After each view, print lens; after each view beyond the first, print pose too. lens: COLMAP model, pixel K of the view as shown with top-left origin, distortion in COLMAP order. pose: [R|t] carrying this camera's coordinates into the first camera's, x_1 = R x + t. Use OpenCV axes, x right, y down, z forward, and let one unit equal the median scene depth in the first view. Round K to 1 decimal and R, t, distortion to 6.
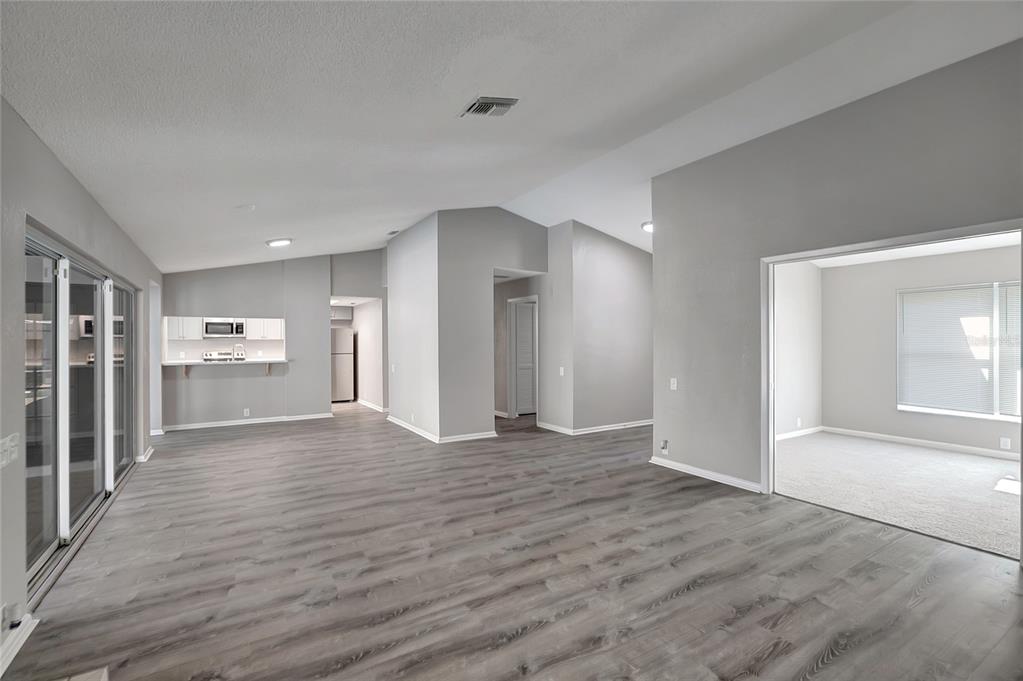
lens RADIAL K [[464.3, 0, 506.8], [0, 464.3, 341.6], [0, 0, 1]] dist [-0.031672, 0.017918]
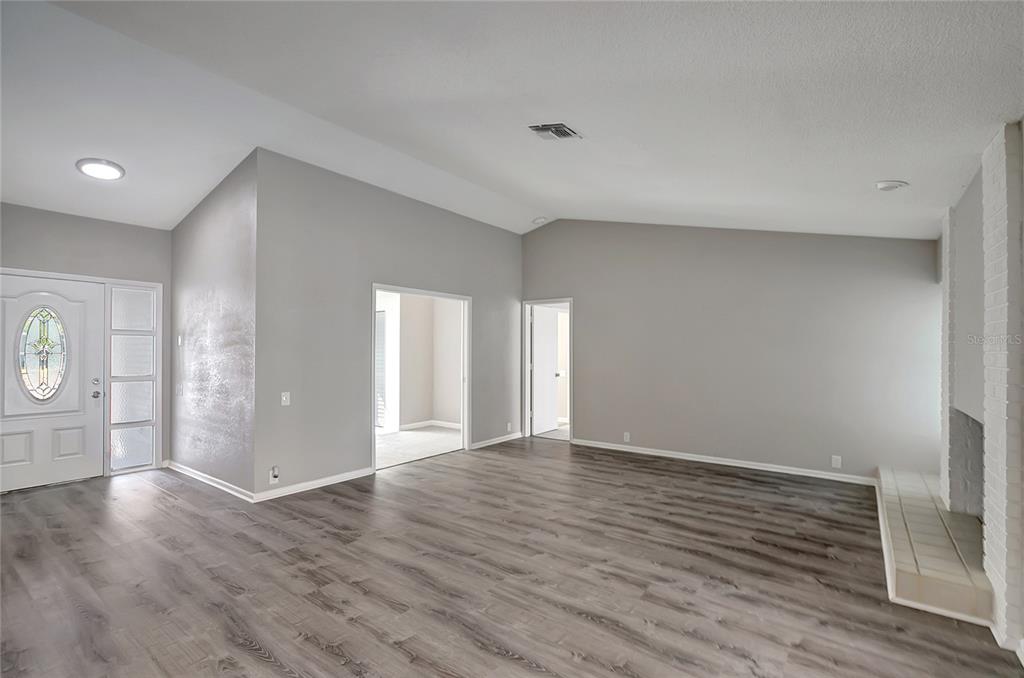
lens RADIAL K [[464.8, 0, 507.3], [0, 464.8, 340.1], [0, 0, 1]] dist [-0.031672, 0.017918]
pose [[-0.364630, 0.021260, 0.930910, -0.723687], [-0.004731, 0.999684, -0.024684, -0.000267], [-0.931141, -0.013405, -0.364414, 1.087461]]
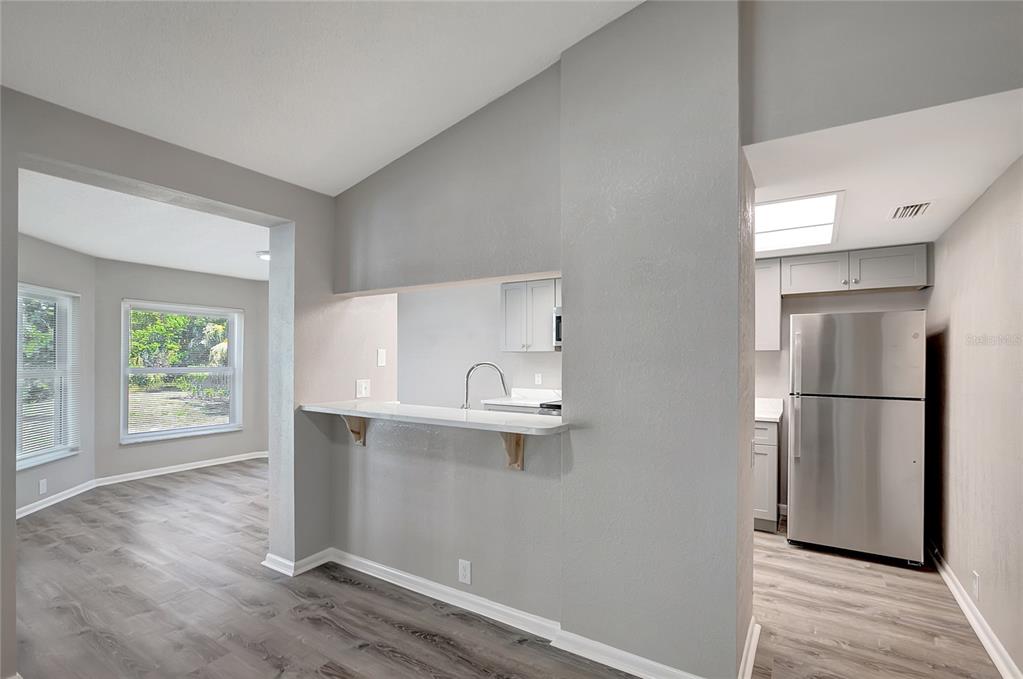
lens RADIAL K [[476.1, 0, 513.0], [0, 476.1, 359.7], [0, 0, 1]] dist [-0.022204, 0.010888]
pose [[0.434171, 0.009572, -0.900780, -0.450415], [-0.004341, 0.999954, 0.008533, 0.000728], [0.900820, 0.000206, 0.434192, 1.607169]]
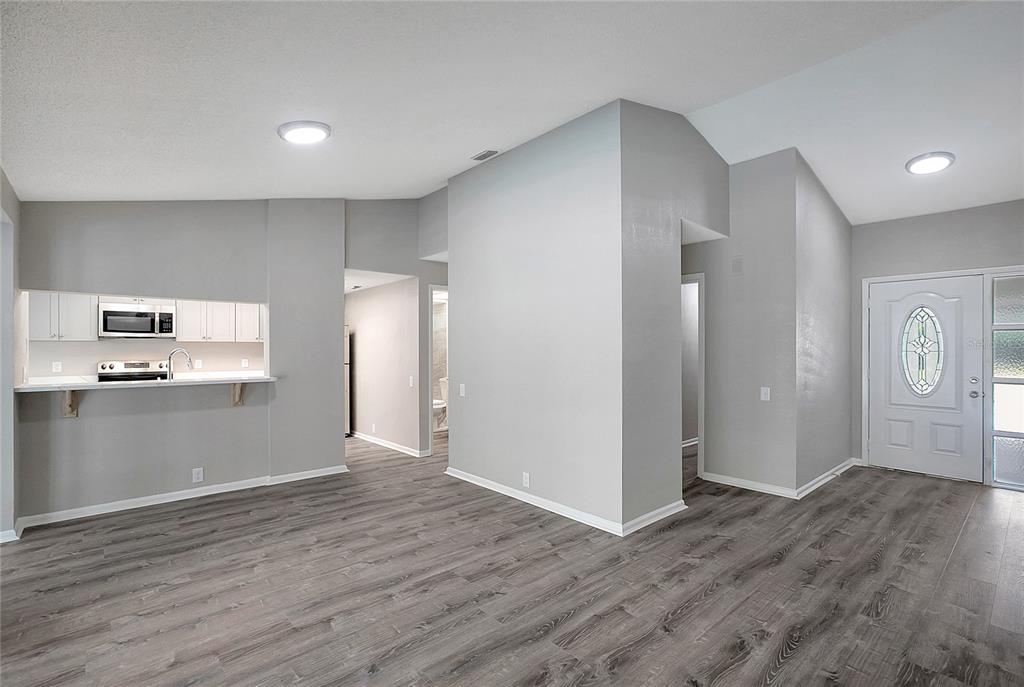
lens RADIAL K [[471.8, 0, 511.1], [0, 471.8, 349.4], [0, 0, 1]] dist [-0.011673, 0.001085]
pose [[0.986162, 0.001722, 0.165775, -0.532621], [-0.002432, 0.999989, 0.004077, 0.005102], [-0.165766, -0.004424, 0.986155, 0.716734]]
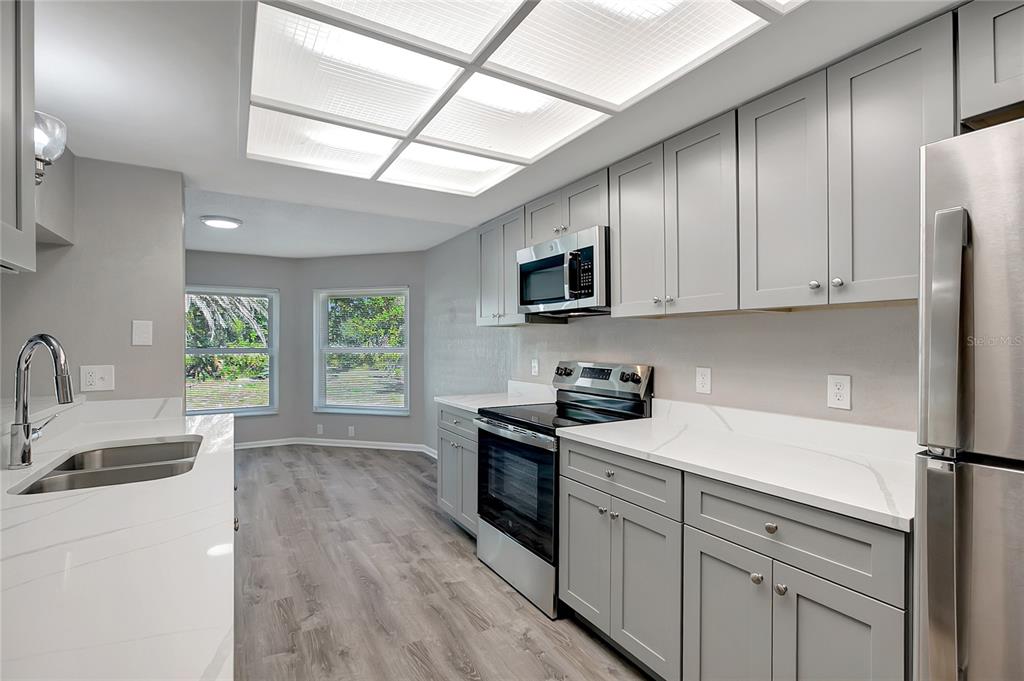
lens RADIAL K [[475.7, 0, 505.9], [0, 475.7, 333.5], [0, 0, 1]] dist [-0.029052, 0.013722]
pose [[-0.032959, -0.012480, -0.999379, -0.750196], [0.001194, 0.999921, -0.012527, 0.014346], [0.999456, -0.001606, -0.032941, 2.231263]]
